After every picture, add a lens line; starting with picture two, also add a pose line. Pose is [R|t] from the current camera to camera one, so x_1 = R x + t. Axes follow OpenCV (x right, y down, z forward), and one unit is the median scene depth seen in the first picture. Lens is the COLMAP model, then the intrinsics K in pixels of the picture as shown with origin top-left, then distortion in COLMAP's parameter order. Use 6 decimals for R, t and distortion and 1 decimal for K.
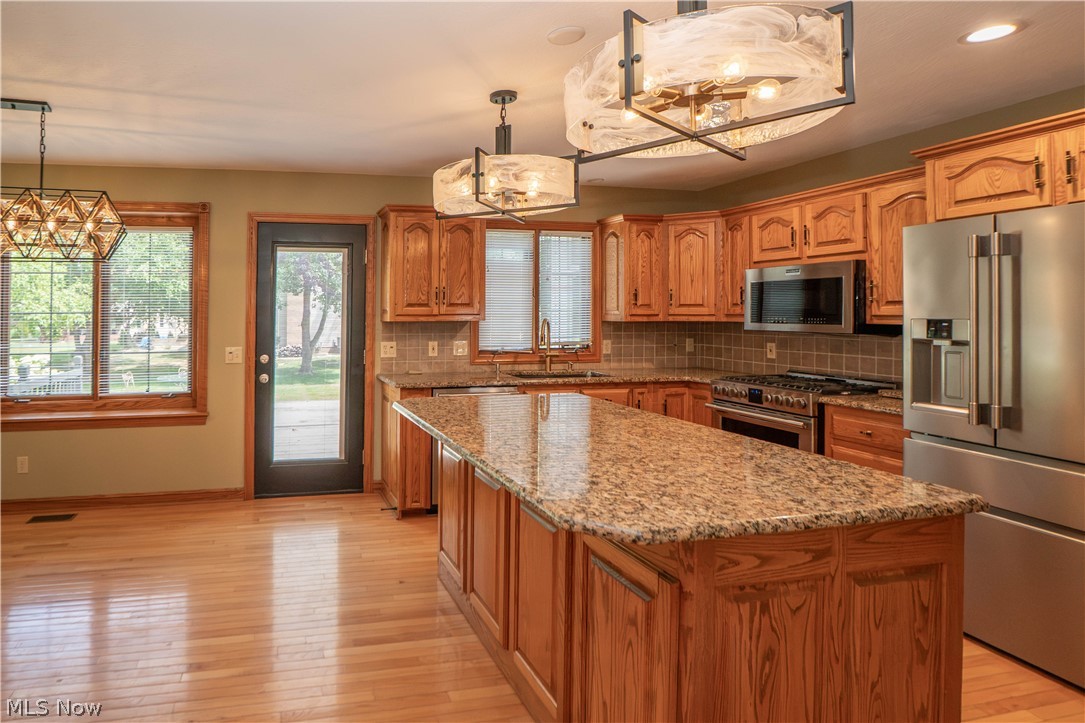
lens RADIAL K [[571.2, 0, 368.4], [0, 571.2, 304.4], [0, 0, 1]] dist [-0.002662, -0.000458]
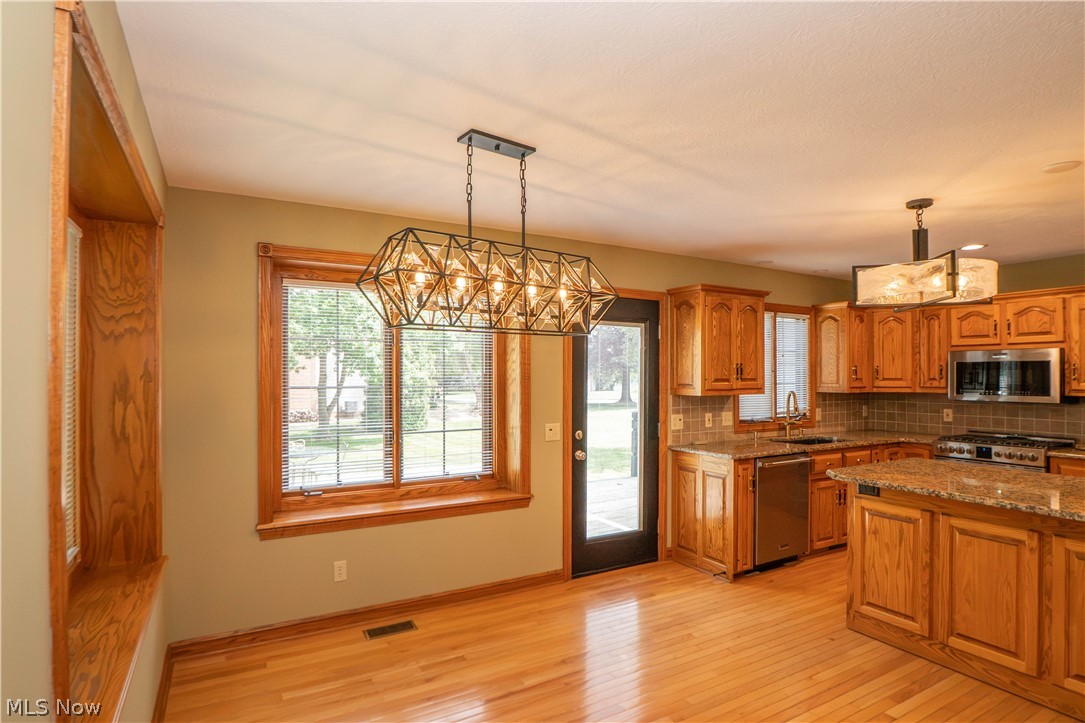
lens RADIAL K [[561.5, 0, 541.5], [0, 561.5, 369.6], [0, 0, 1]] dist [-0.002111, -0.000493]
pose [[0.946889, 0.004679, 0.321526, -0.553691], [-0.005621, 0.999982, 0.002003, -0.017983], [-0.321511, -0.003704, 0.946899, 0.113015]]
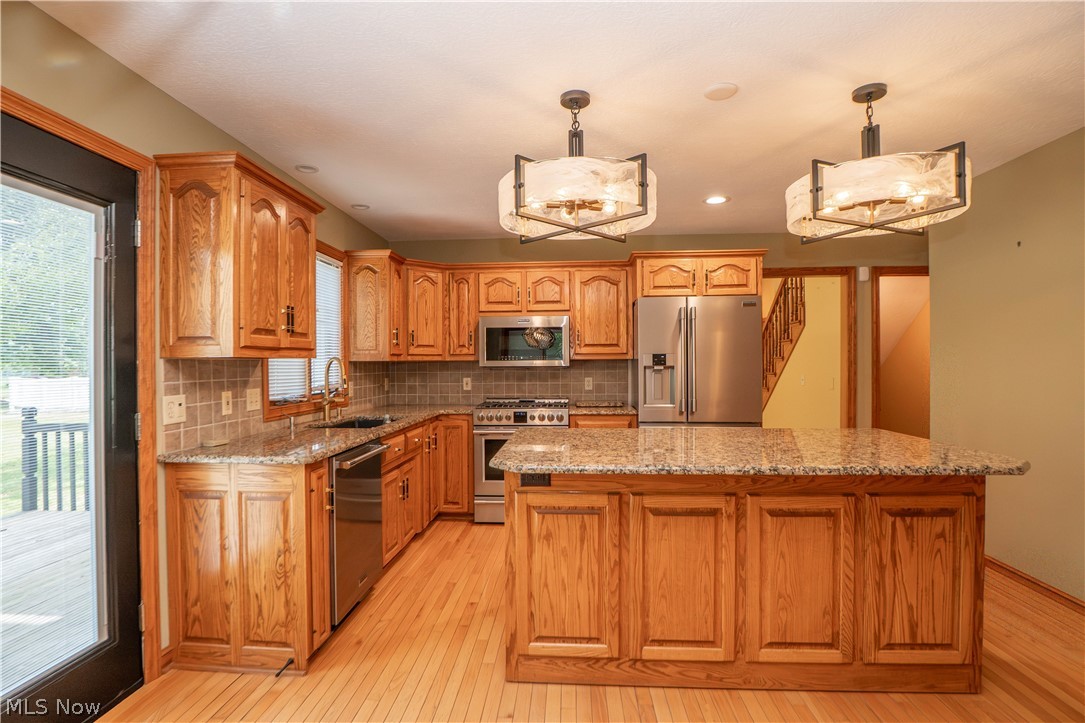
lens RADIAL K [[535.6, 0, 539.4], [0, 535.6, 368.0], [0, 0, 1]] dist [-0.035026, 0.000035]
pose [[0.266325, -0.009414, 0.963837, -0.382353], [-0.008503, 0.999890, 0.012115, 0.031011], [-0.963846, -0.011423, 0.266216, 0.542031]]
